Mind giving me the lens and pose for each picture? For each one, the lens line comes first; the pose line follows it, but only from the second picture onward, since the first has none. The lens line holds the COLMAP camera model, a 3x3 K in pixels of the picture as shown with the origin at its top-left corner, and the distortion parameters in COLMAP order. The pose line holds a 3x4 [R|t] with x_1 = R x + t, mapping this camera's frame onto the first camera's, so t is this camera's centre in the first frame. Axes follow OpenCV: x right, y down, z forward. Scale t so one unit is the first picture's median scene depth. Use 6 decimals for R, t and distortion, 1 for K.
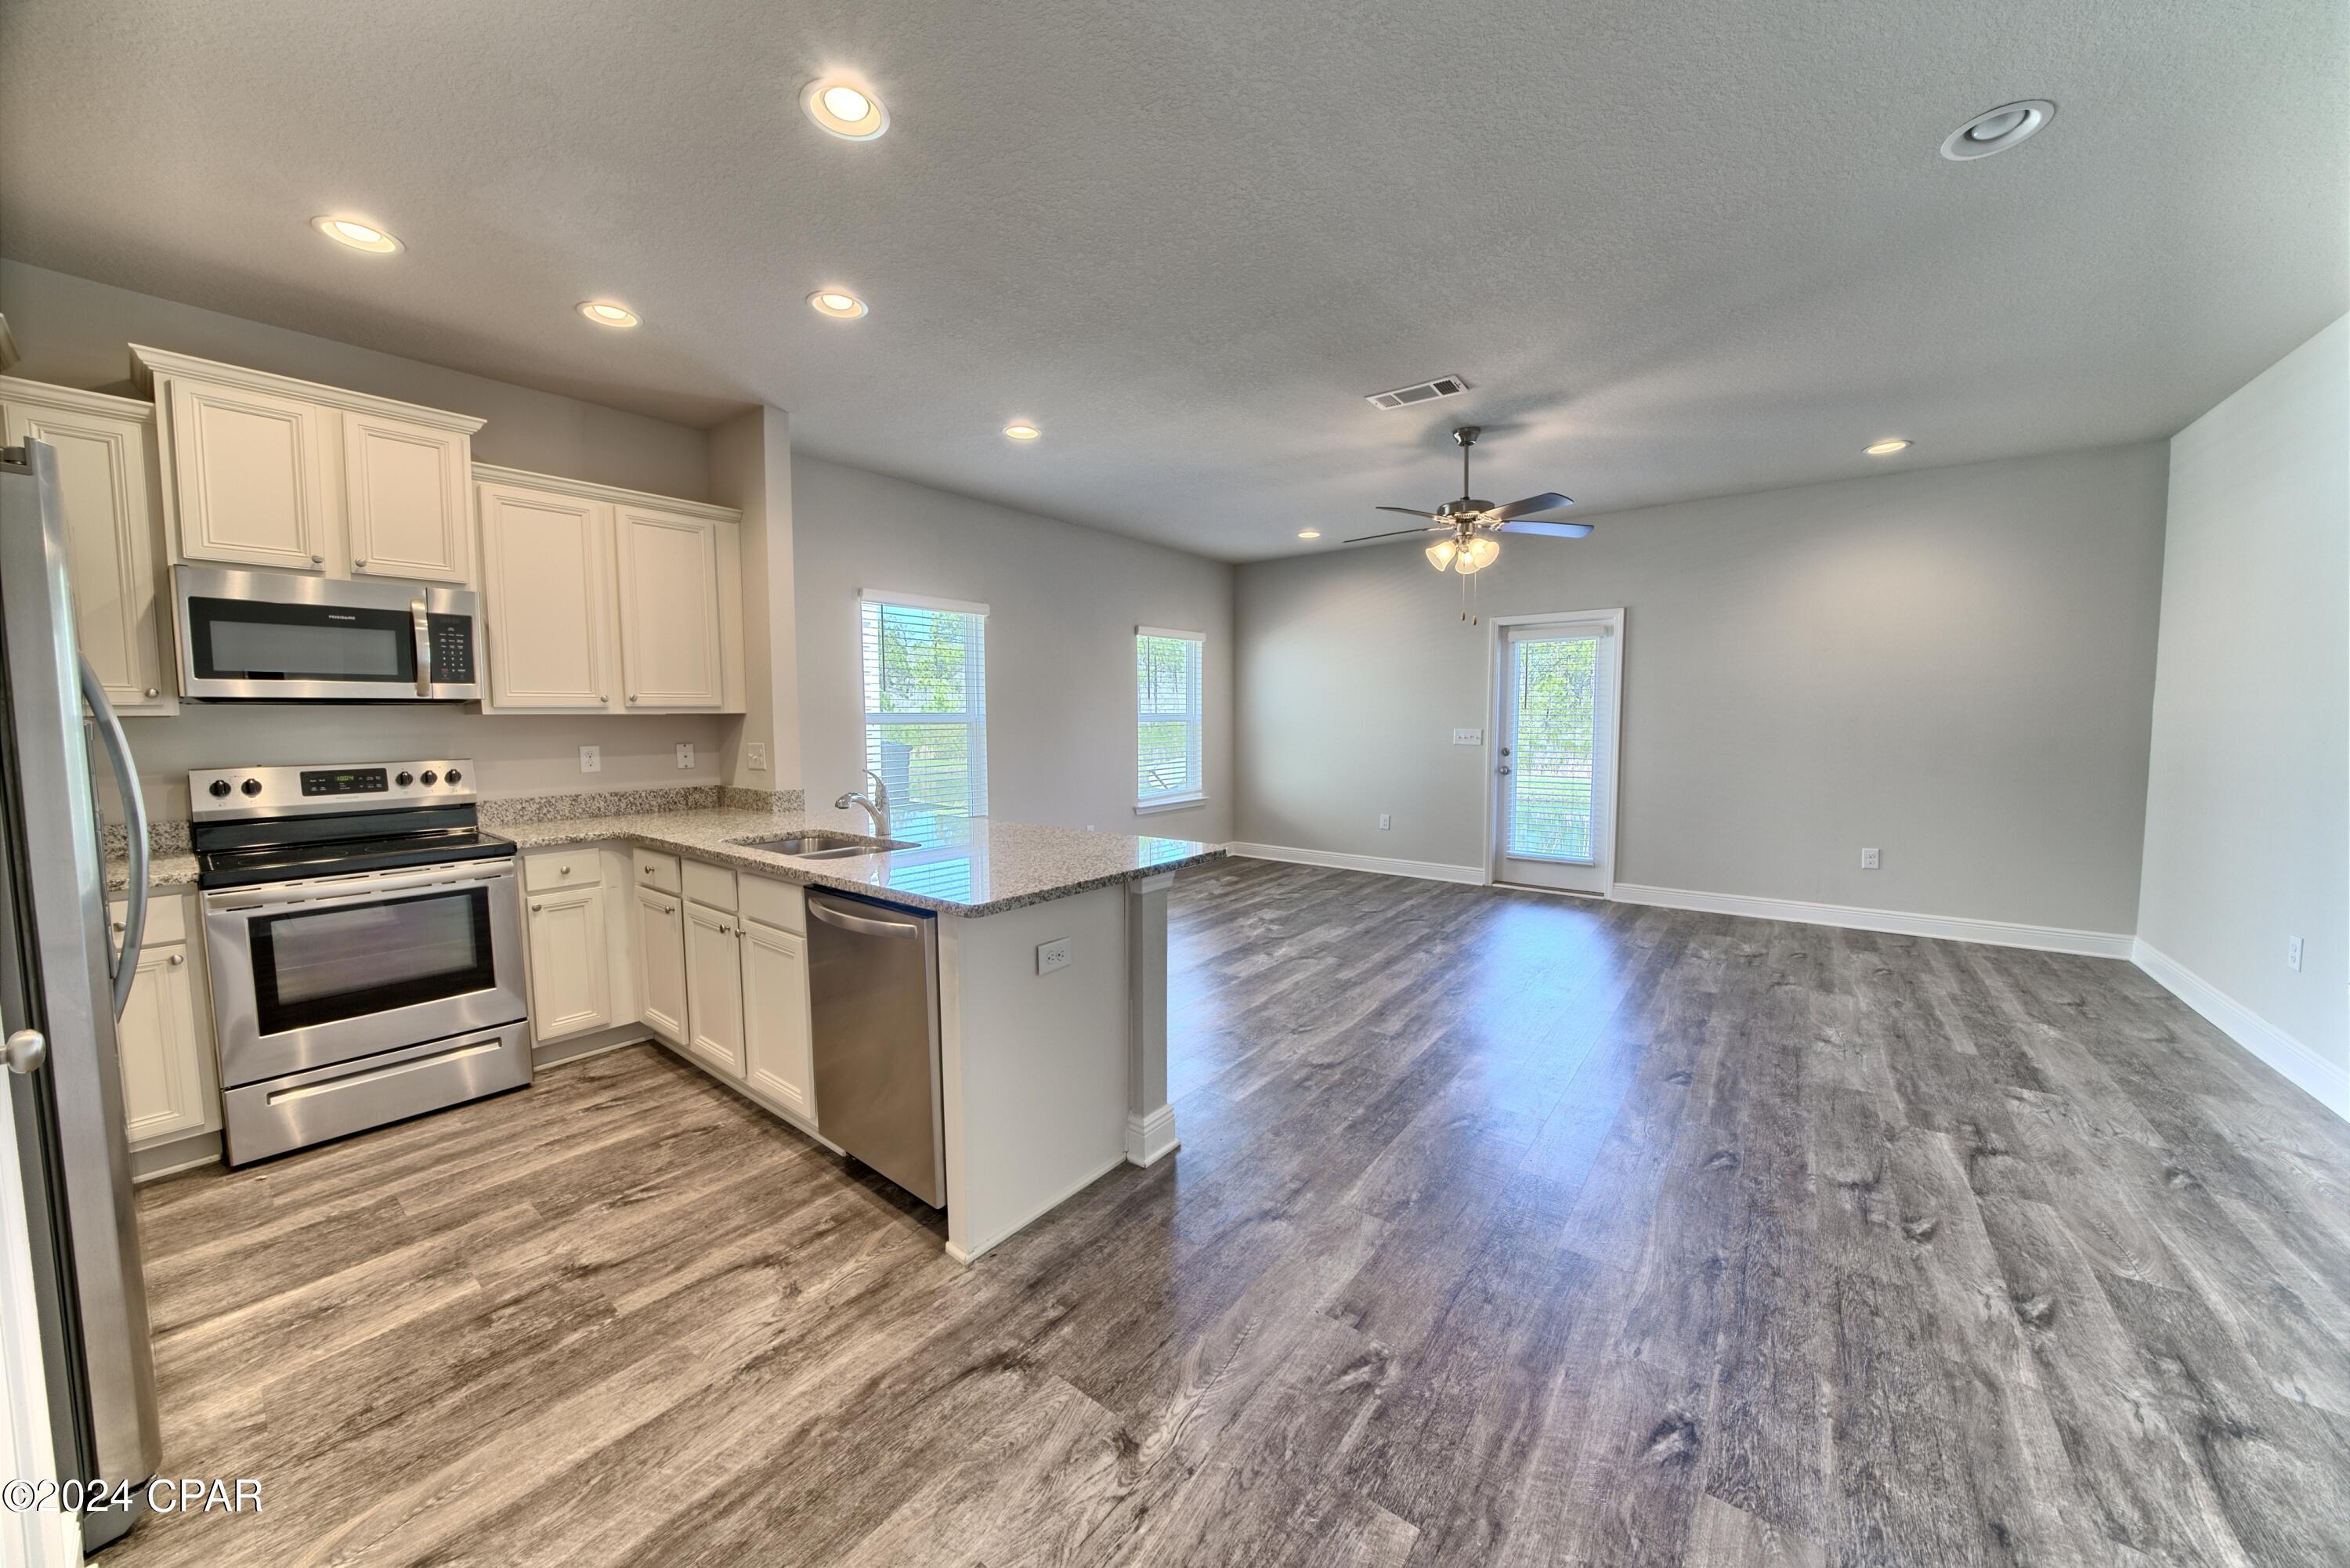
lens RADIAL K [[800.2, 0, 1168.0], [0, 800.2, 780.4], [0, 0, 1]] dist [-0.016485, 0.000683]
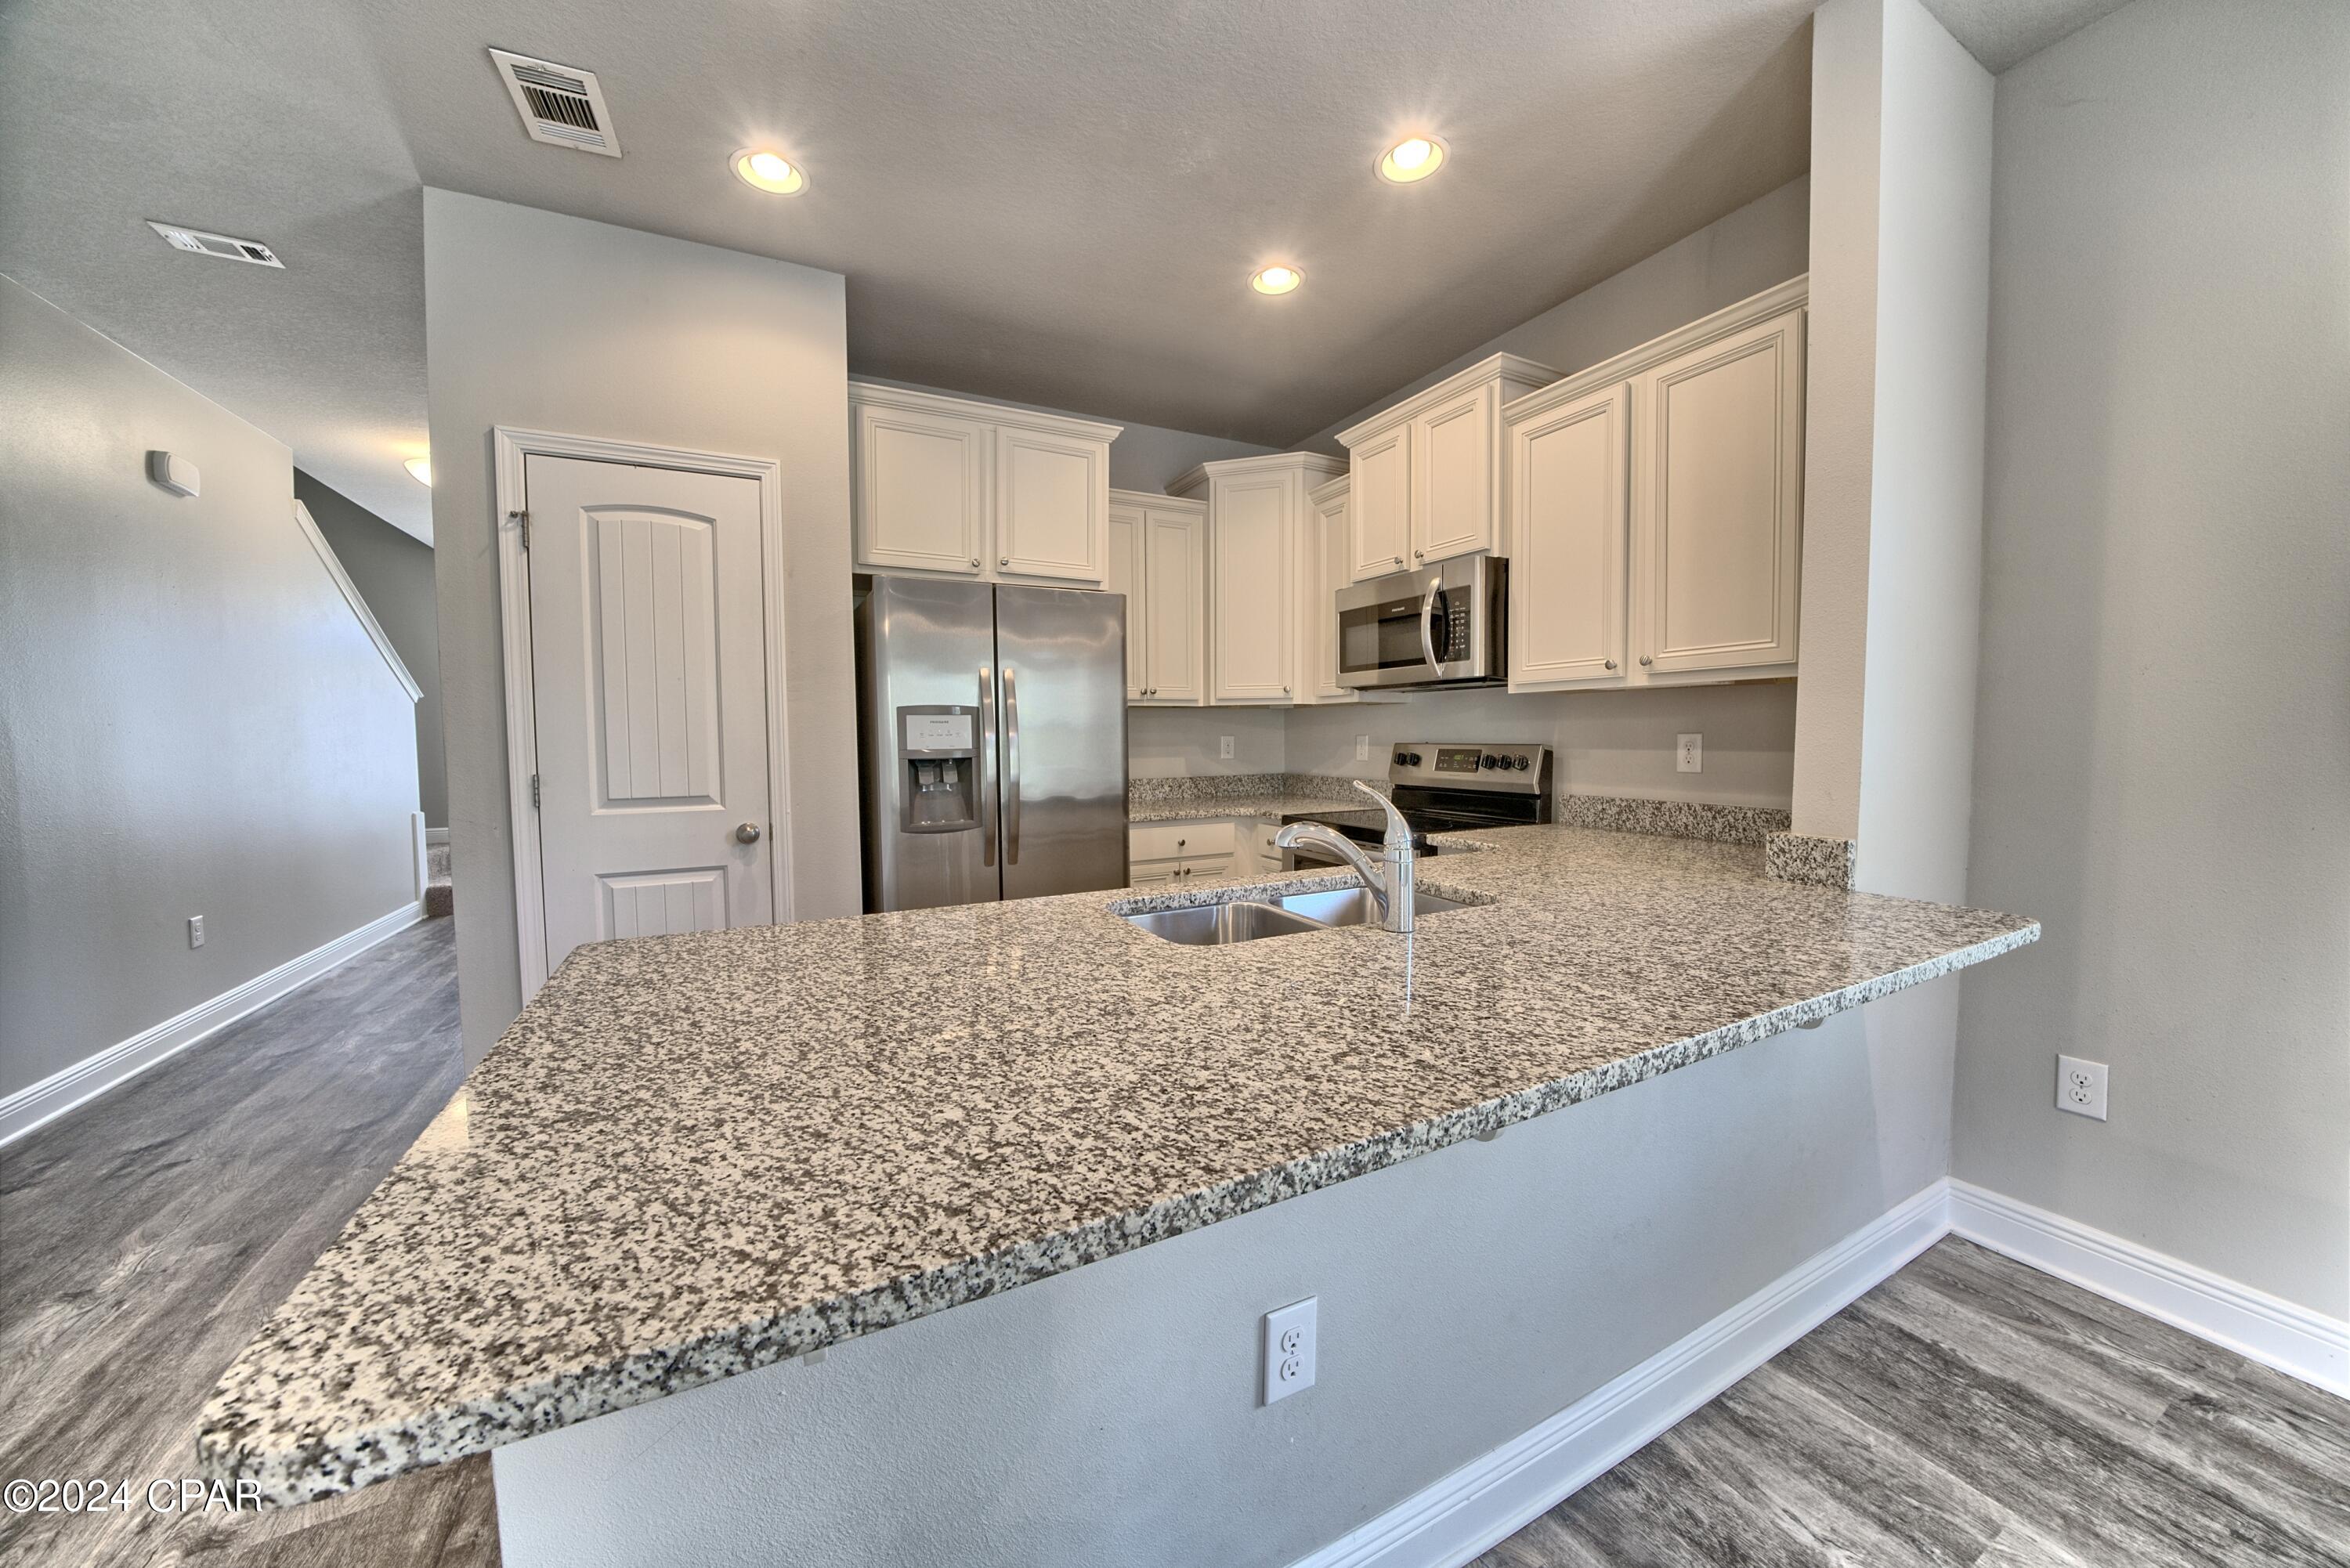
lens RADIAL K [[800.2, 0, 1166.2], [0, 800.2, 767.4], [0, 0, 1]] dist [-0.016485, 0.000683]
pose [[-0.422703, 0.057156, -0.904464, 0.072648], [-0.055811, 0.994473, 0.088928, -0.043766], [0.904548, 0.088069, -0.417177, 0.770890]]
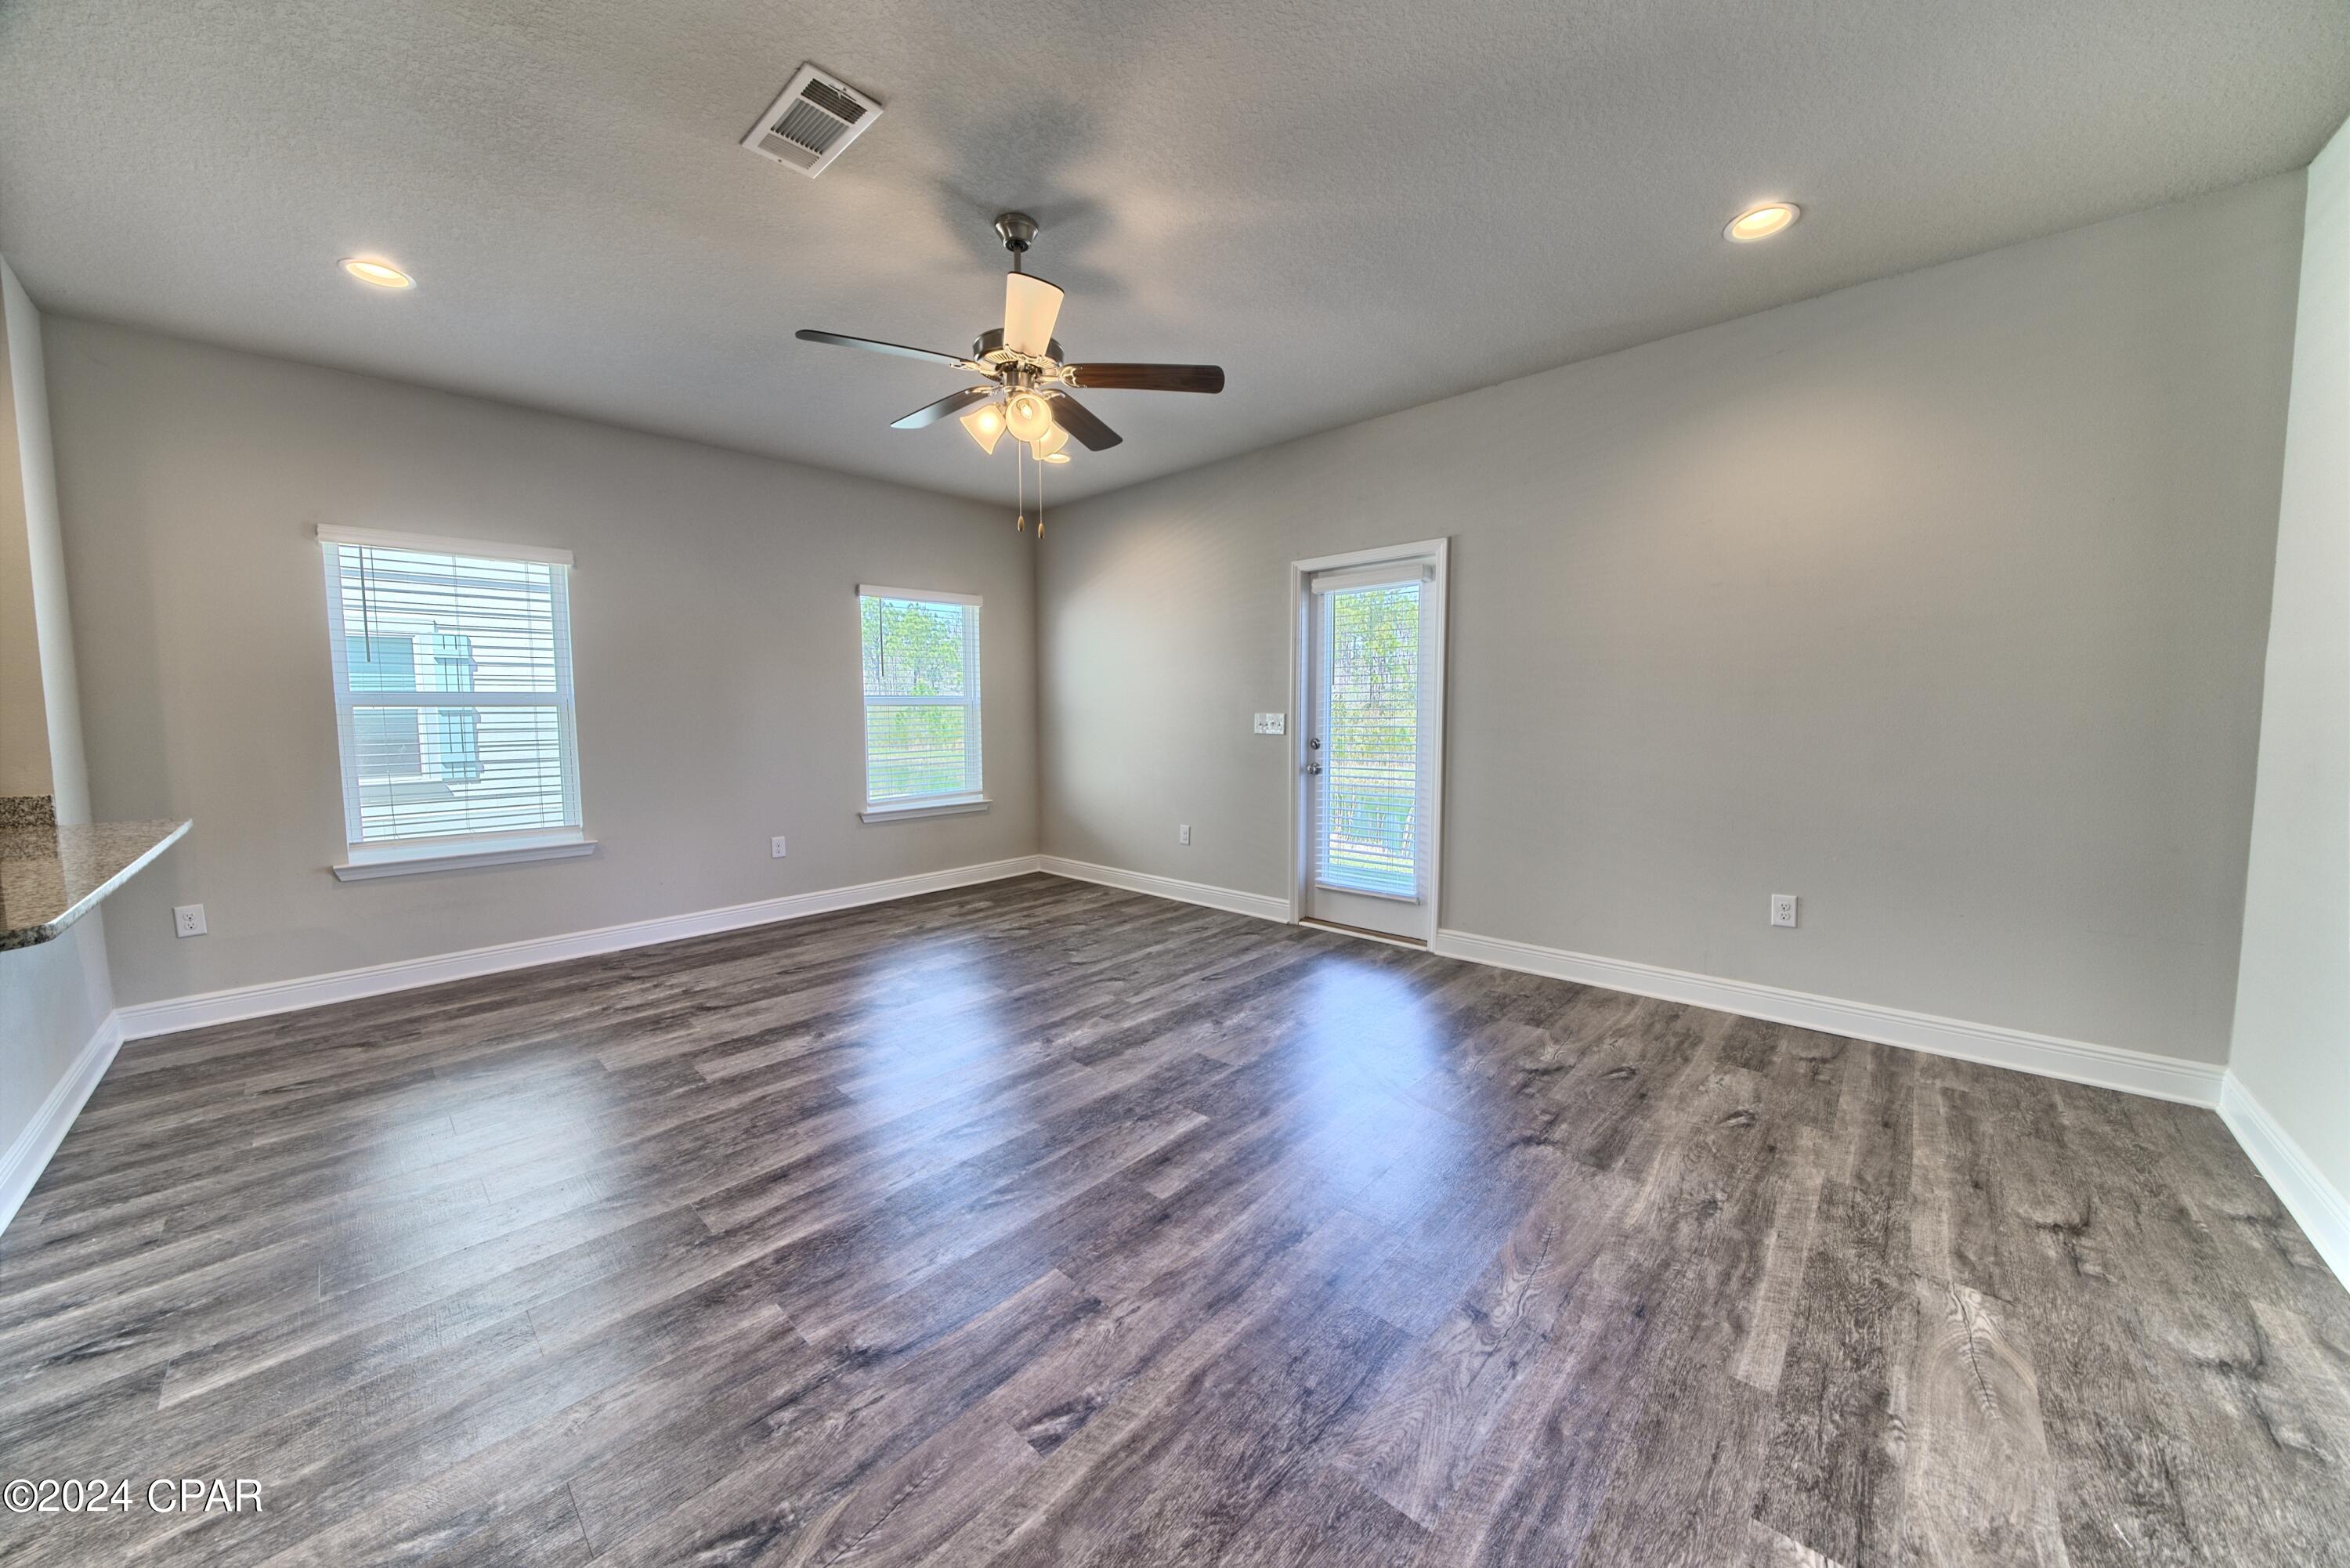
lens RADIAL K [[800.2, 0, 1165.4], [0, 800.2, 774.9], [0, 0, 1]] dist [-0.016485, 0.000683]
pose [[0.996030, 0.003417, -0.088958, 0.521548], [-0.003526, 0.999993, -0.001074, -0.007787], [0.088954, 0.001384, 0.996035, 0.371797]]
